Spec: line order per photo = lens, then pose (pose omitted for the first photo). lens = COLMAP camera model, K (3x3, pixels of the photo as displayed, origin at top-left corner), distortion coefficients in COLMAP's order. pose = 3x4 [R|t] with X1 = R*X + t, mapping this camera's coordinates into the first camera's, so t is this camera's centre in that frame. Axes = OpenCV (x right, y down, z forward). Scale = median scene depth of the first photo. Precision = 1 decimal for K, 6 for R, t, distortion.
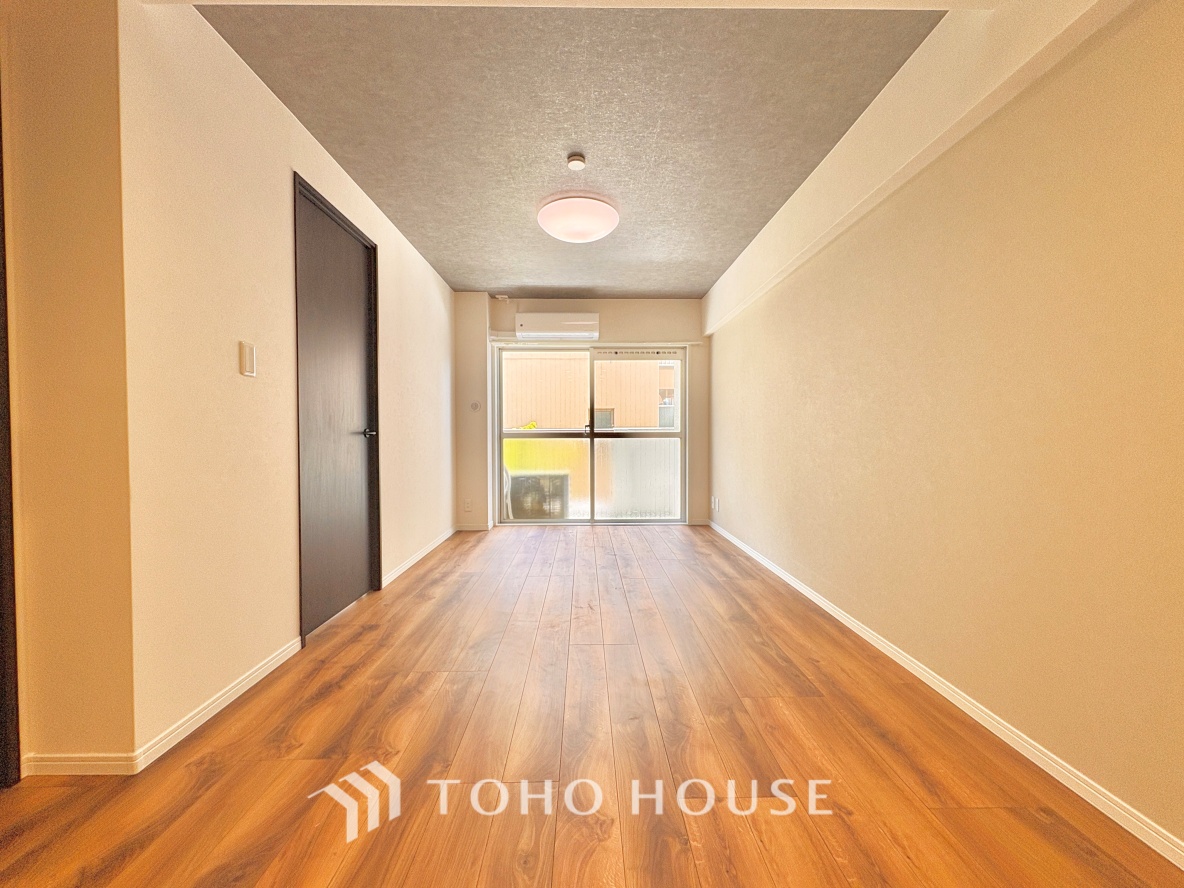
lens RADIAL K [[472.4, 0, 592.8], [0, 472.4, 444.3], [0, 0, 1]] dist [-0.000516, 0.000364]
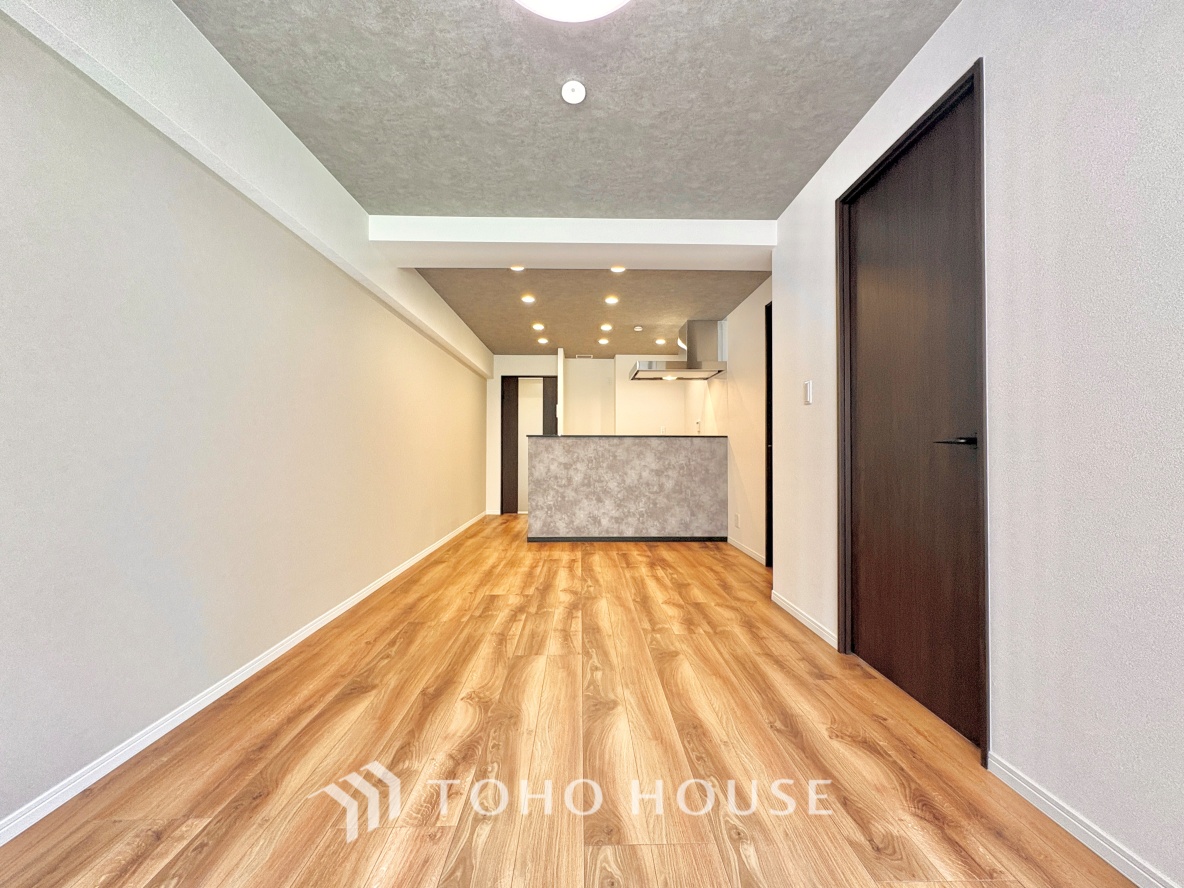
lens RADIAL K [[472.4, 0, 591.8], [0, 472.4, 445.3], [0, 0, 1]] dist [-0.000516, 0.000364]
pose [[-0.999976, 0.002290, -0.006576, -0.049095], [0.002220, 0.999941, 0.010621, -0.025012], [0.006600, 0.010606, -0.999922, 1.519039]]
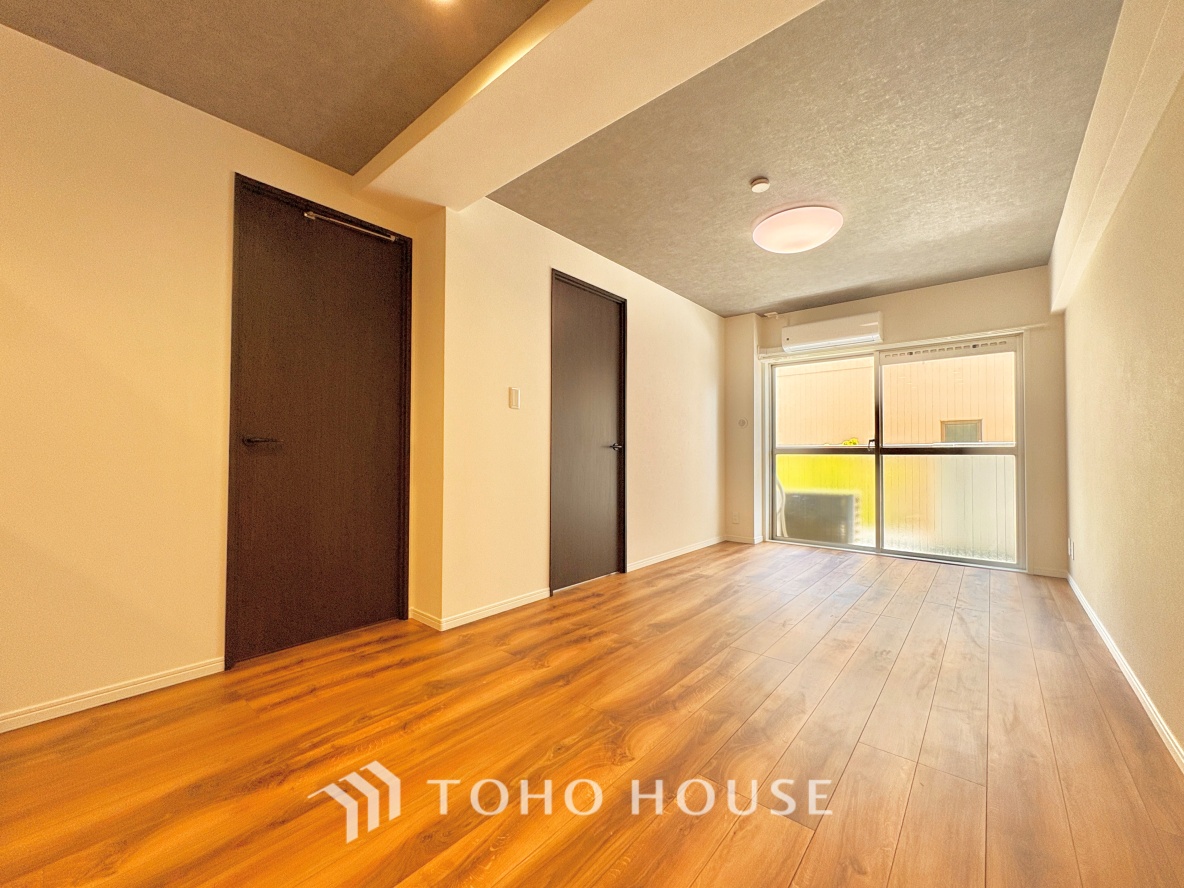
lens RADIAL K [[472.4, 0, 592.5], [0, 472.4, 444.5], [0, 0, 1]] dist [-0.000516, 0.000364]
pose [[0.751300, -0.007558, -0.659917, 0.316858], [-0.019374, 0.999251, -0.033501, 0.014459], [0.659676, 0.037955, 0.750591, -0.002823]]
